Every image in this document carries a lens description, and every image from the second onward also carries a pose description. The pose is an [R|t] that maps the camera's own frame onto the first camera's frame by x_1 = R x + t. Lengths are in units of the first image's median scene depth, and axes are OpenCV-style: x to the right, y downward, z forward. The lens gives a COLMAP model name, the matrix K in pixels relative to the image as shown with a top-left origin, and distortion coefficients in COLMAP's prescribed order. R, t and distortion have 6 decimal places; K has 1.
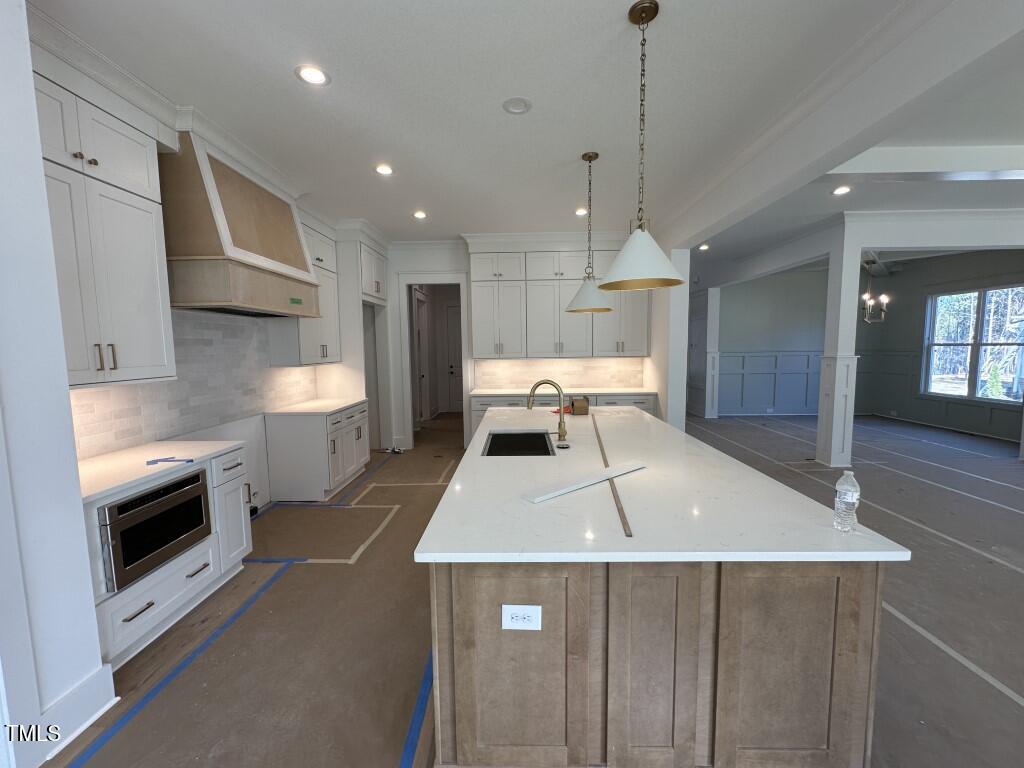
lens RADIAL K [[409.8, 0, 514.6], [0, 409.8, 383.8], [0, 0, 1]] dist [-0.002335, 0.000897]
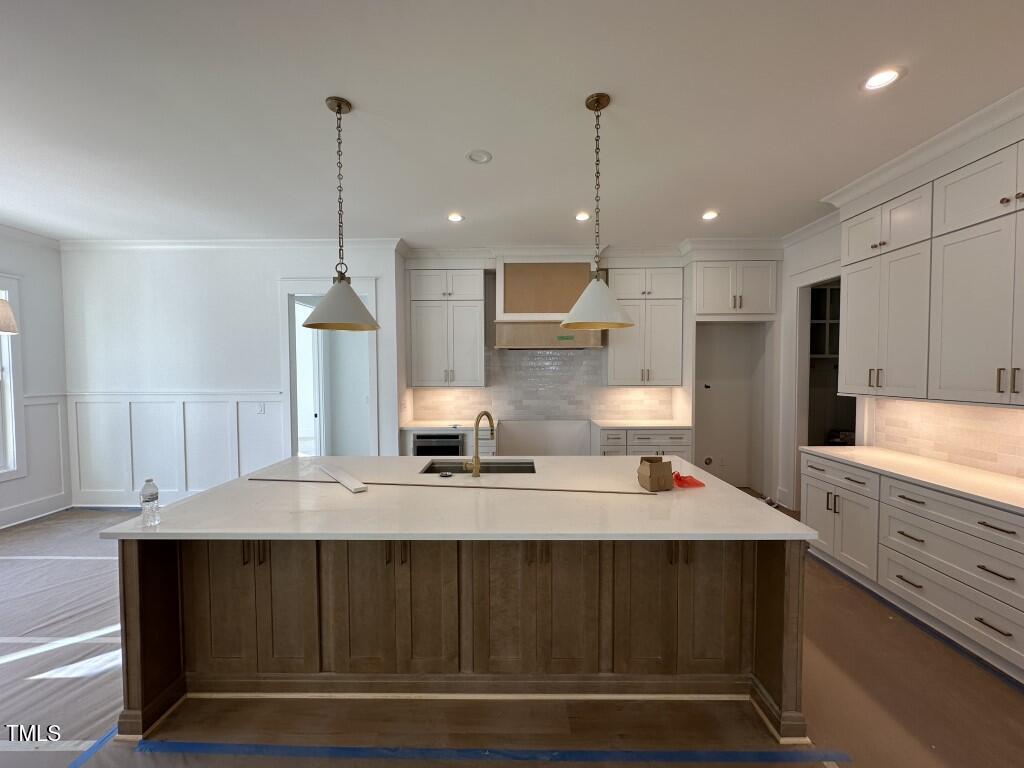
lens RADIAL K [[409.8, 0, 515.4], [0, 409.8, 380.1], [0, 0, 1]] dist [-0.002335, 0.000897]
pose [[0.001586, 0.040817, -0.999165, 0.776056], [-0.087630, 0.995329, 0.040521, -0.098104], [0.996152, 0.087493, 0.005155, 0.791872]]
